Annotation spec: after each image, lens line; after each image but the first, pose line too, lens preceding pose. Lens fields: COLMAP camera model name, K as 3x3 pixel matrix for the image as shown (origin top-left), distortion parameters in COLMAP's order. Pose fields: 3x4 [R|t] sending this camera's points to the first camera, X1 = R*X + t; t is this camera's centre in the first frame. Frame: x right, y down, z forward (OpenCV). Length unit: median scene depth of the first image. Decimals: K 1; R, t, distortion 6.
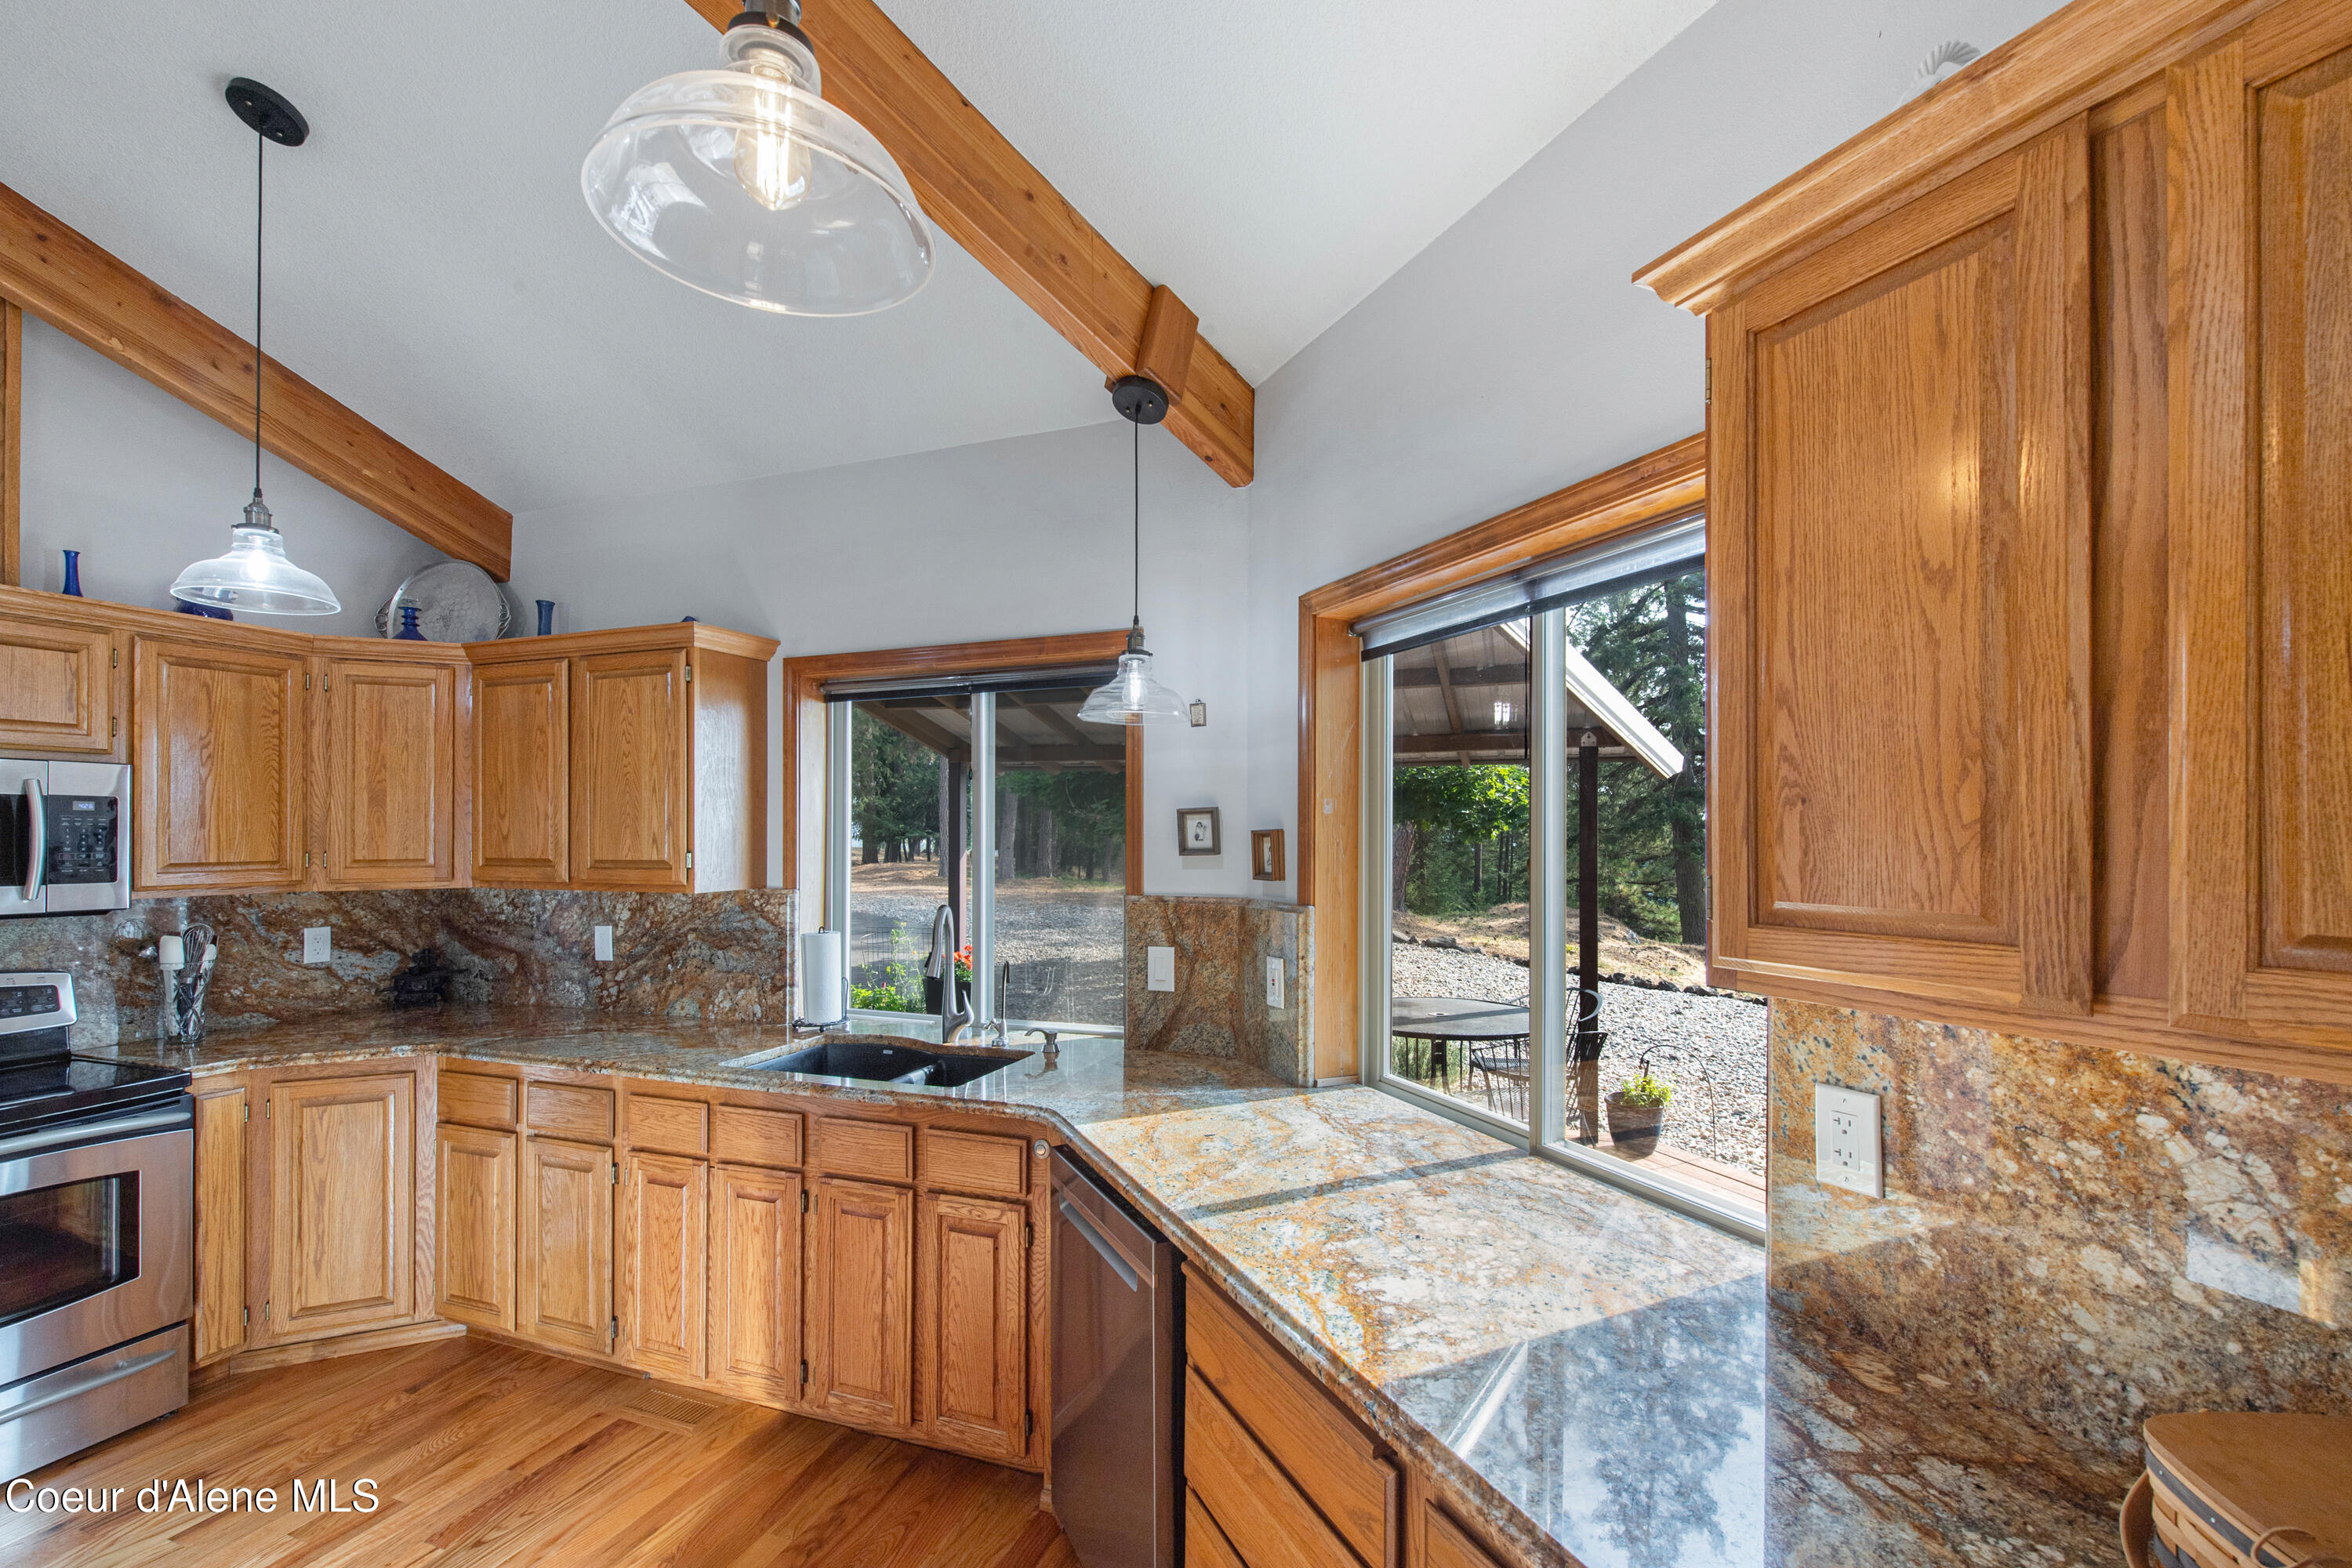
lens RADIAL K [[1005.6, 0, 1182.1], [0, 1005.6, 822.9], [0, 0, 1]] dist [-0.002199, -0.001236]
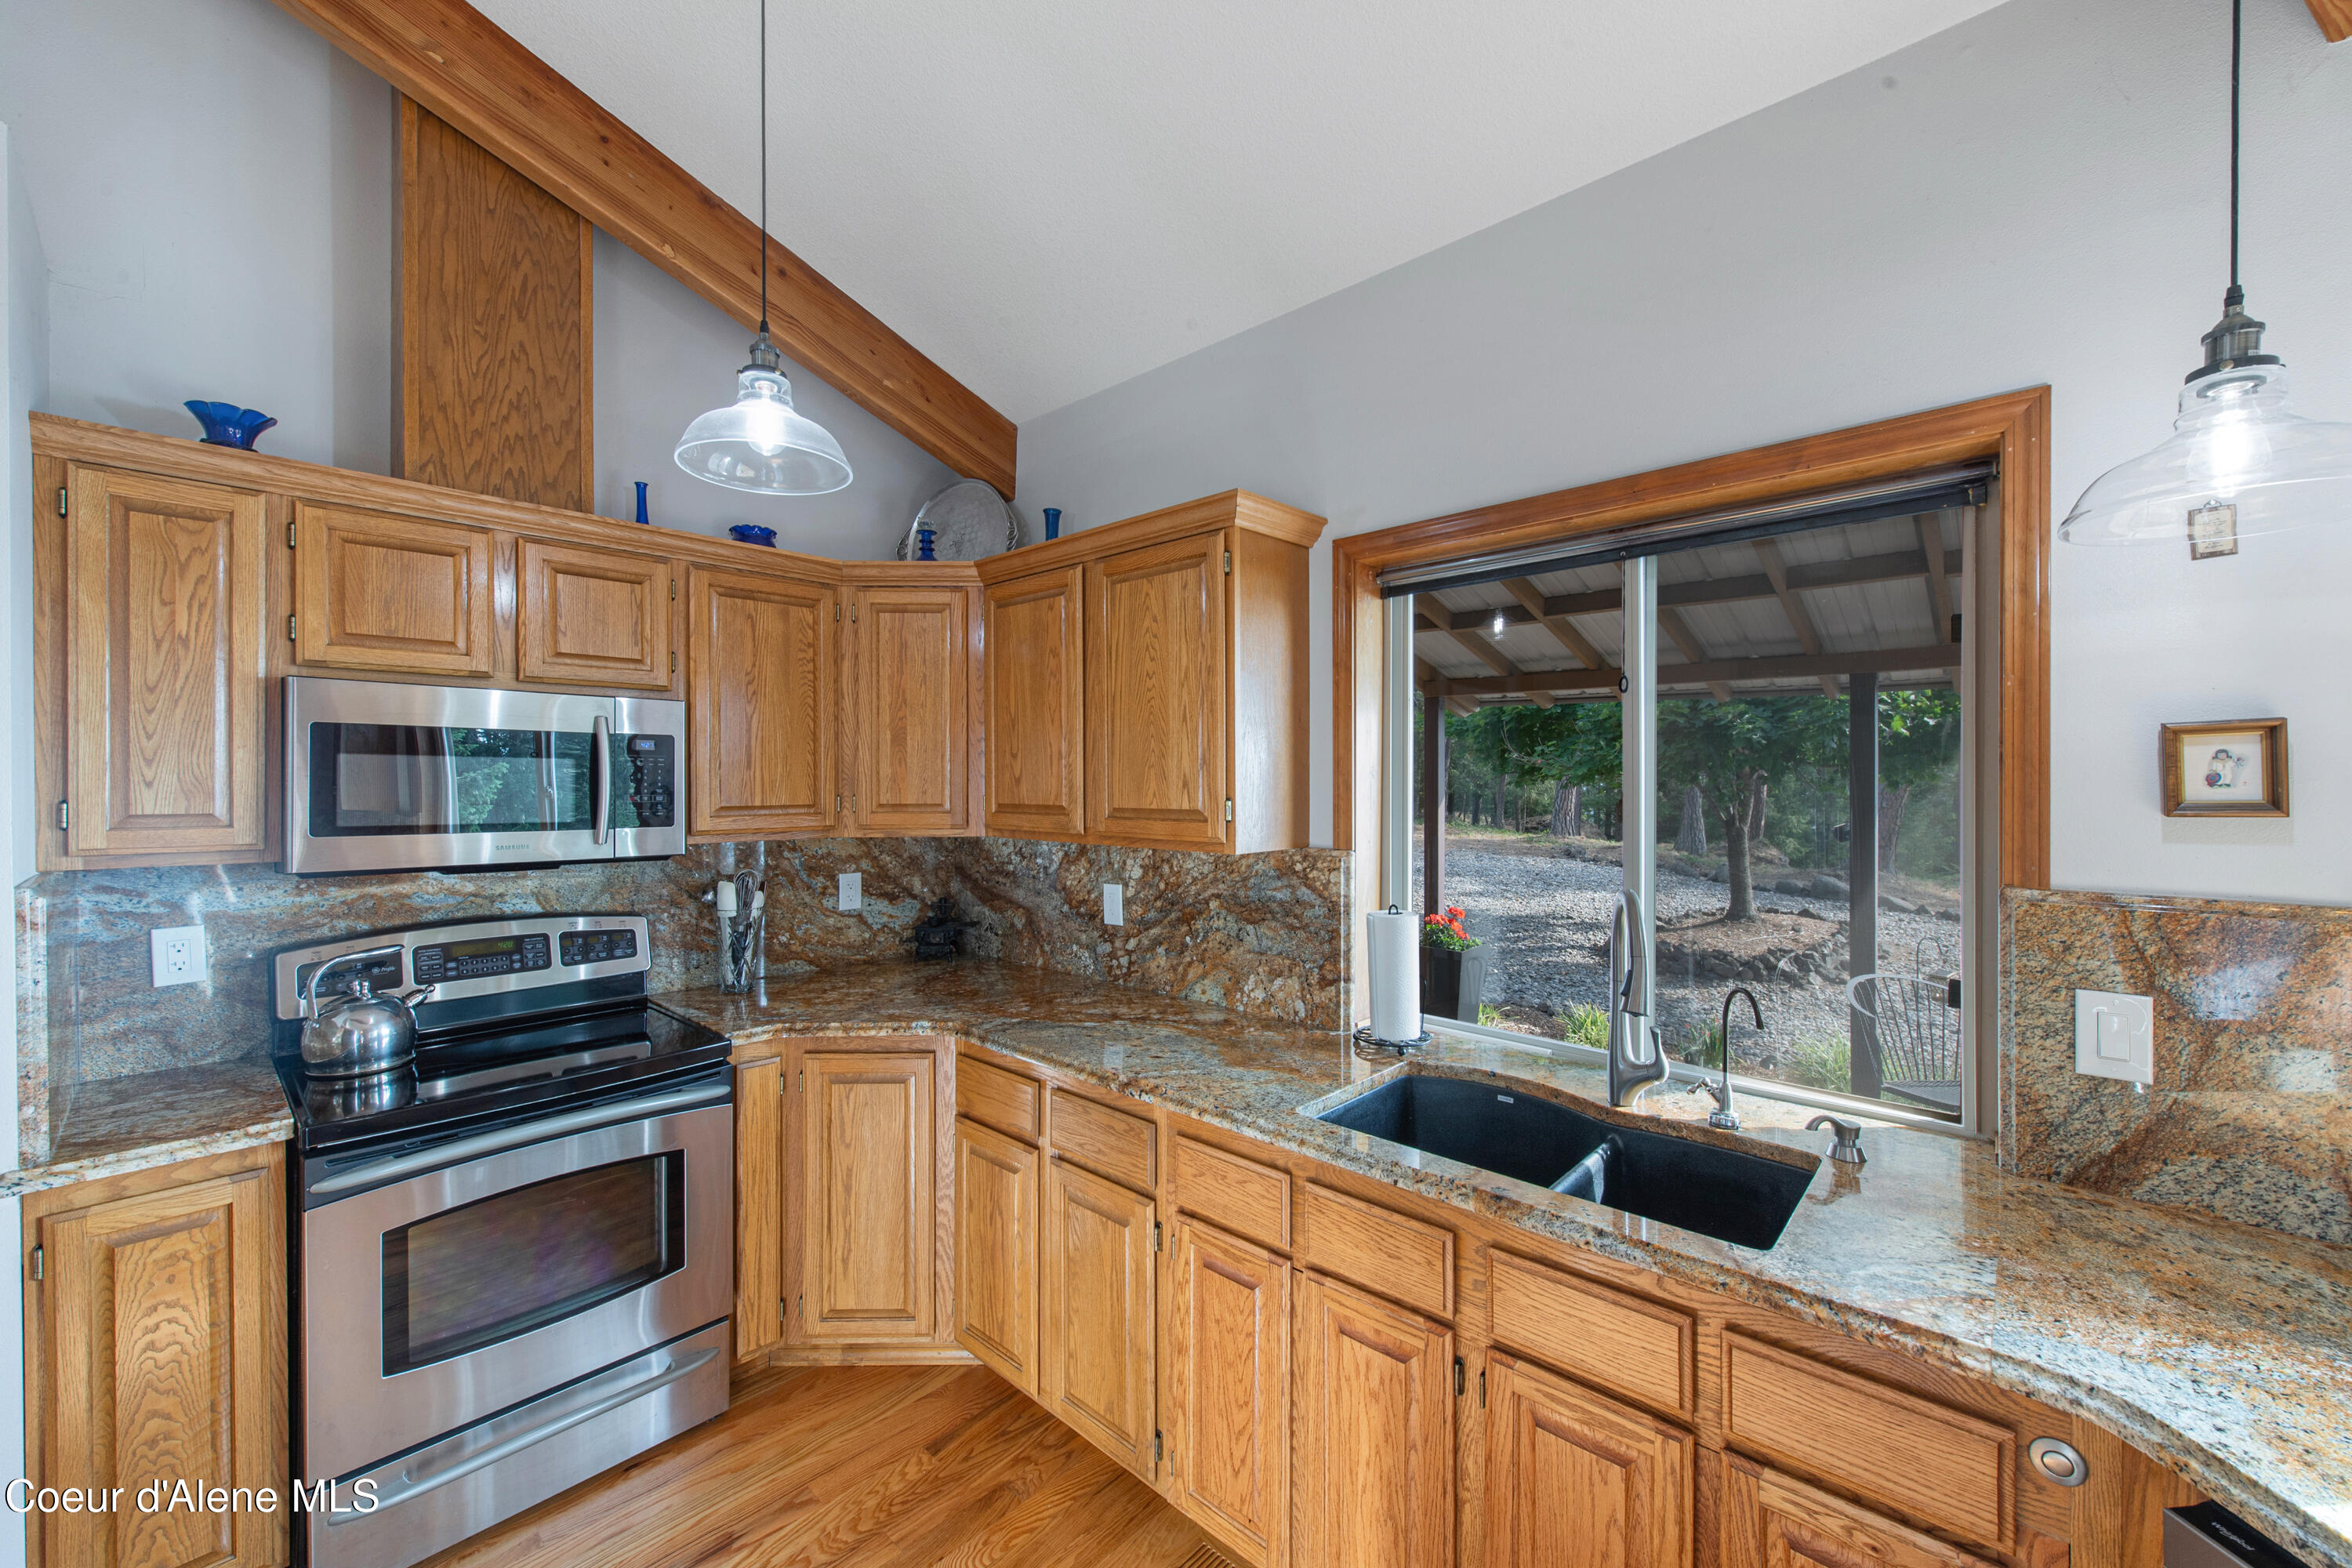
lens RADIAL K [[918.4, 0, 1117.5], [0, 918.4, 780.3], [0, 0, 1]] dist [-0.000060, -0.000089]
pose [[0.900039, 0.001161, -0.435807, -0.277543], [0.003438, 0.999946, 0.009766, 0.008028], [0.435795, -0.010288, 0.899987, 0.358937]]
